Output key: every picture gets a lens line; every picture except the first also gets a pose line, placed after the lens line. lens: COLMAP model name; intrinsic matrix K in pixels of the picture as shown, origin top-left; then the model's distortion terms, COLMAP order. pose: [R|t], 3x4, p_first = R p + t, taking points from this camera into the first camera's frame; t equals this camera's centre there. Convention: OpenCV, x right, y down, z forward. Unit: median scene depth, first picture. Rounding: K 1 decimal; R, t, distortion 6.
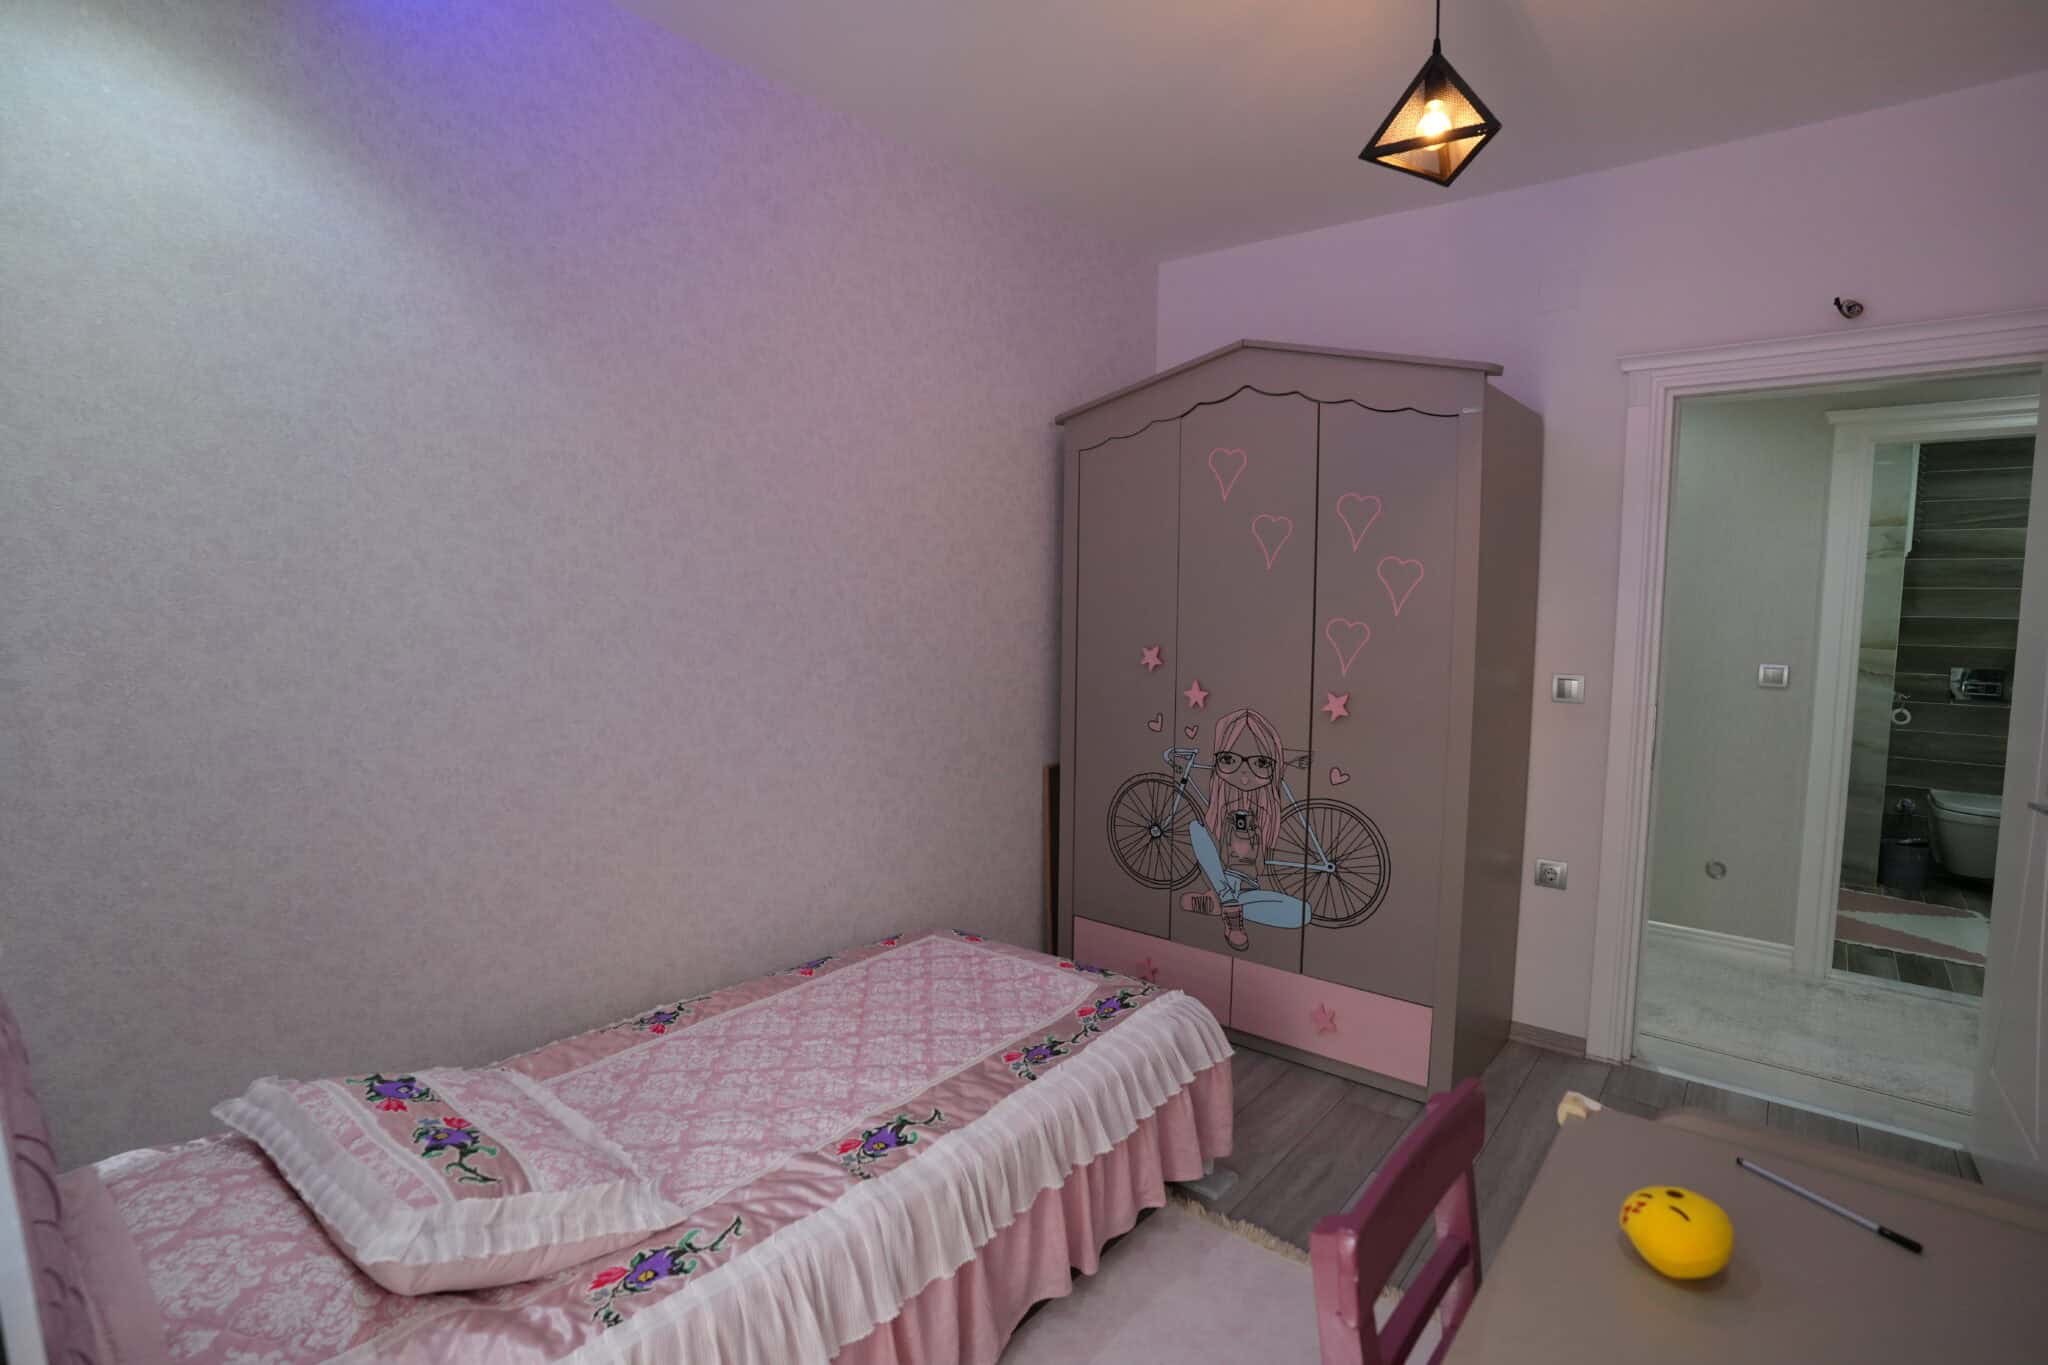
lens RADIAL K [[1011.6, 0, 1029.4], [0, 1011.6, 677.9], [0, 0, 1]] dist [-0.083454, 0.036418]
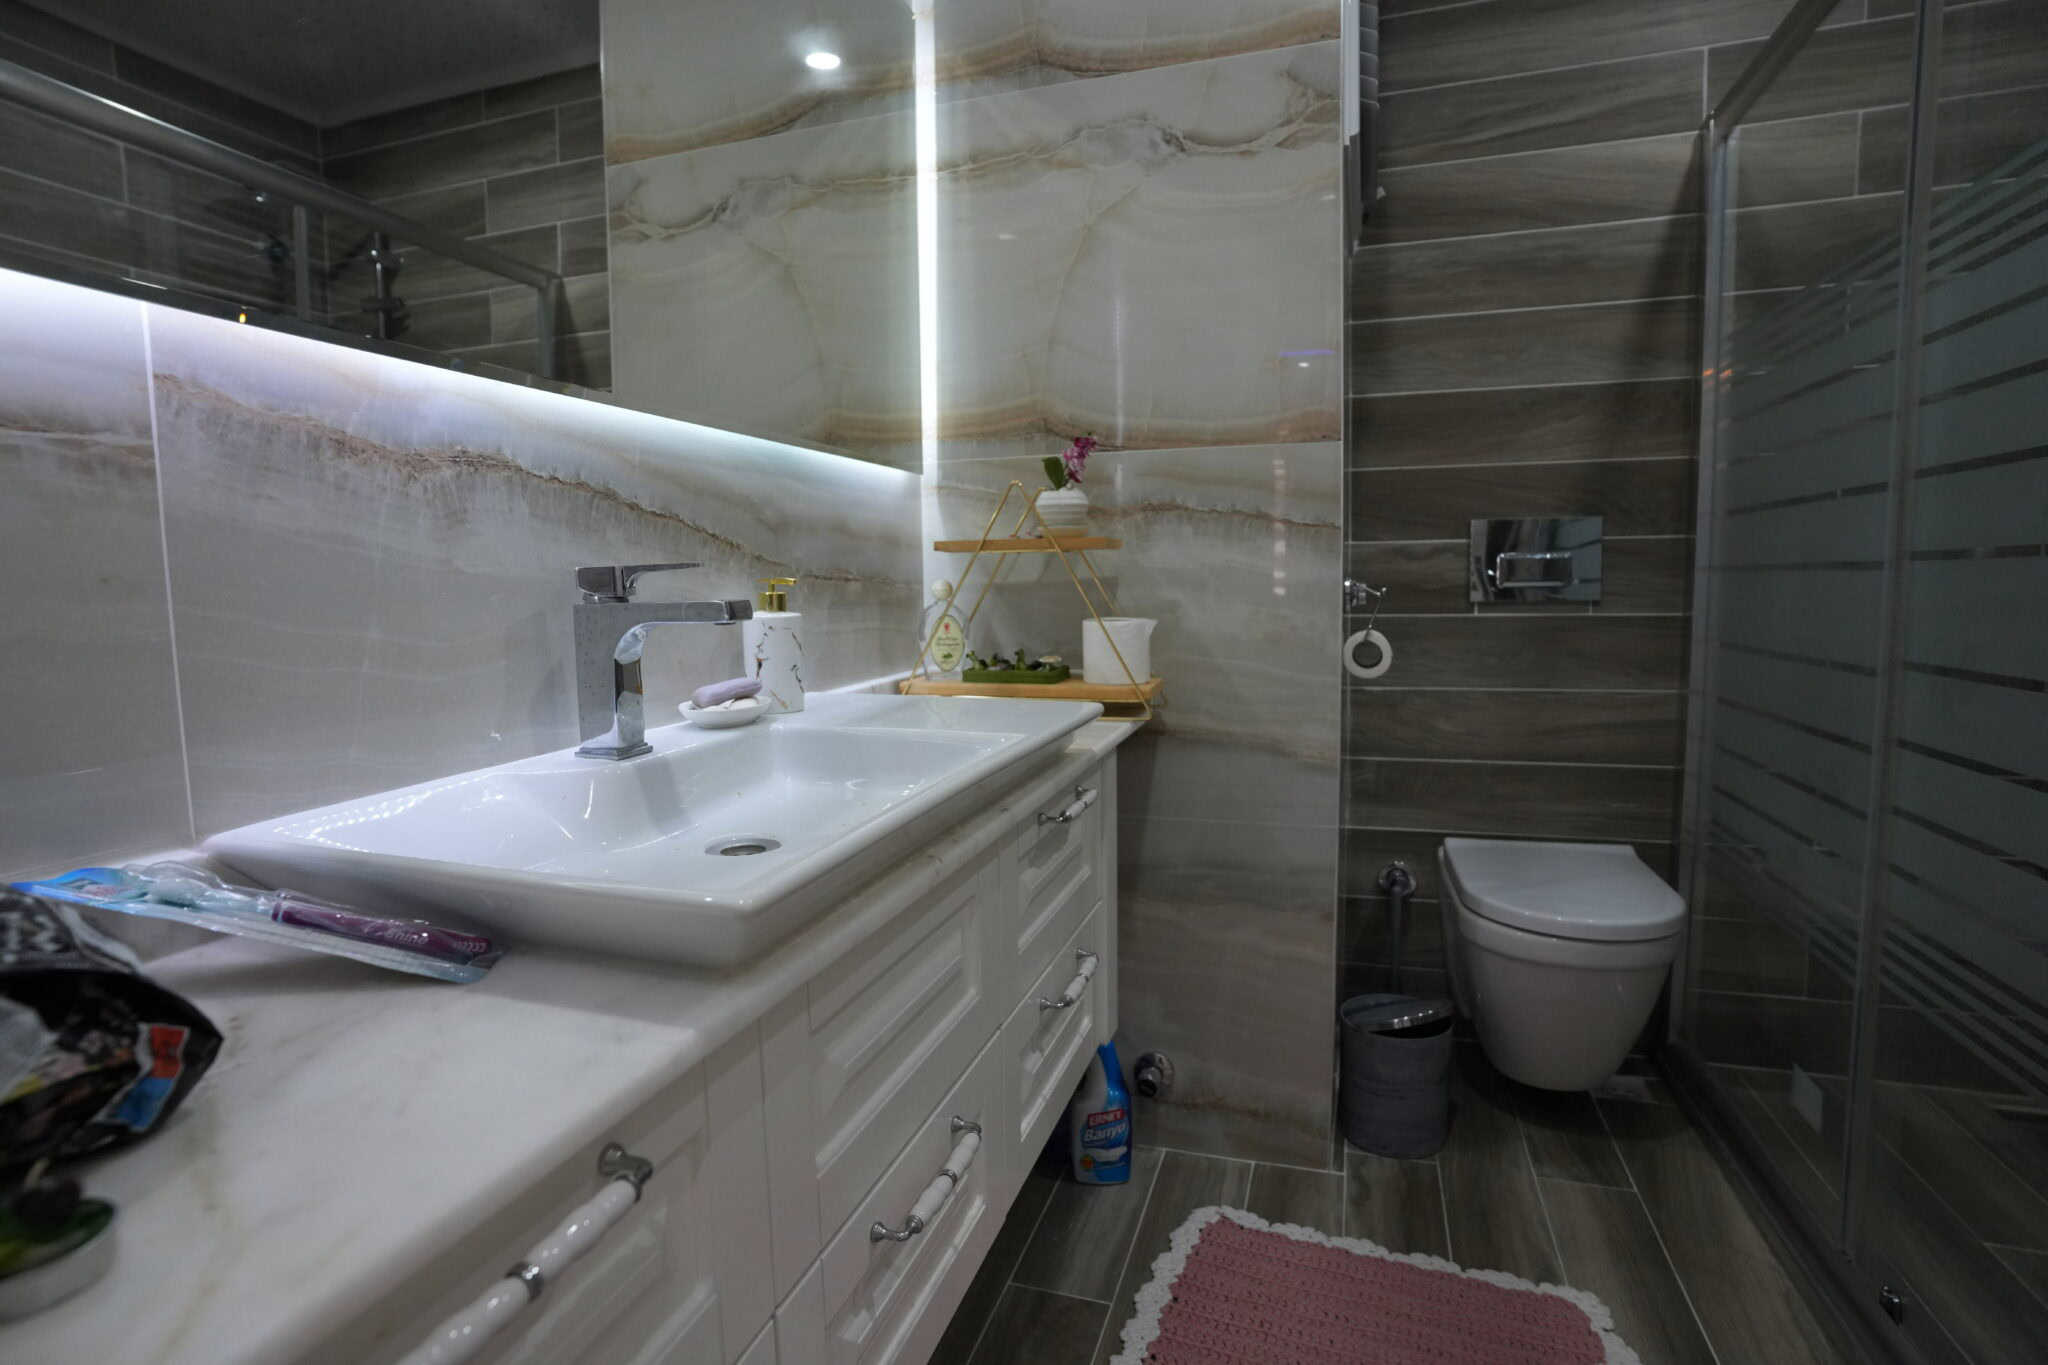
lens RADIAL K [[1011.6, 0, 1029.4], [0, 1011.6, 677.9], [0, 0, 1]] dist [-0.083454, 0.036418]
pose [[0.927688, -0.053785, 0.369461, 0.661334], [0.055672, 0.998434, 0.005561, 0.040066], [-0.369182, 0.015409, 0.929229, 0.718425]]
